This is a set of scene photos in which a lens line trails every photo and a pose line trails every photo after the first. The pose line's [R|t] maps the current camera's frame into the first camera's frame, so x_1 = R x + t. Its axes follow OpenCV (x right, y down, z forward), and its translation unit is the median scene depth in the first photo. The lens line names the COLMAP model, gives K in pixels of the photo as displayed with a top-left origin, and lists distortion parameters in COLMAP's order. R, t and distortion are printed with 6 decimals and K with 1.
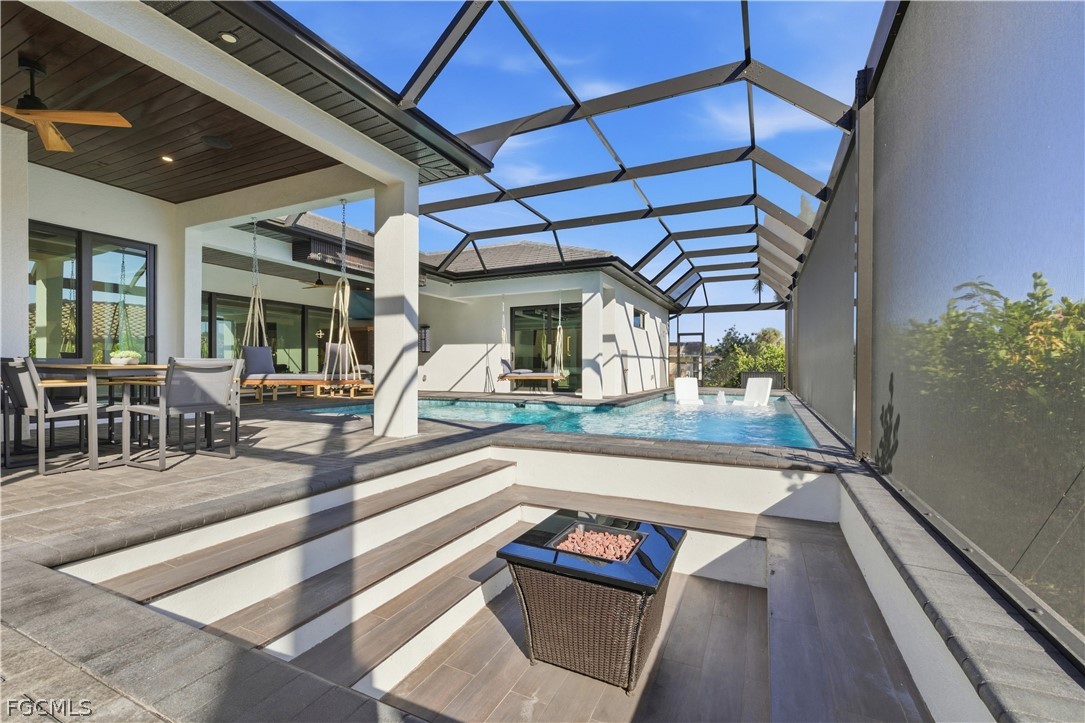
lens RADIAL K [[459.9, 0, 540.1], [0, 459.9, 366.5], [0, 0, 1]] dist [0.001130, 0.000314]
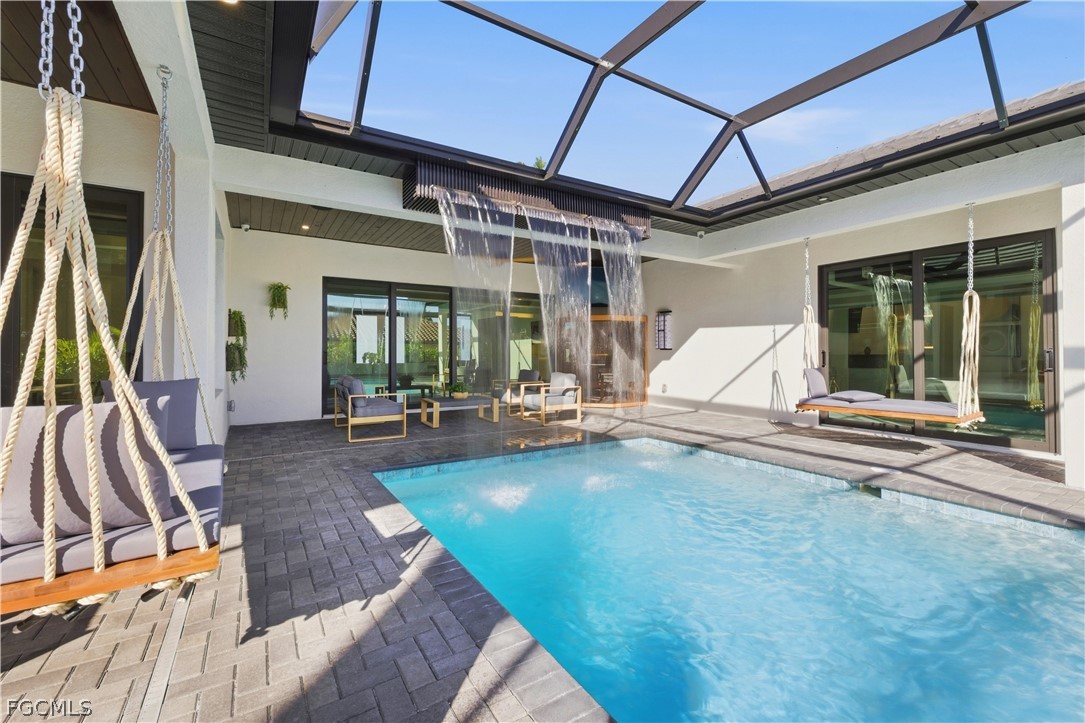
lens RADIAL K [[459.9, 0, 544.7], [0, 459.9, 355.5], [0, 0, 1]] dist [0.001130, 0.000314]
pose [[0.837204, -0.001367, -0.546889, -0.048761], [0.004370, 0.999982, 0.004189, -0.032663], [0.546873, -0.005897, 0.837195, 0.440669]]
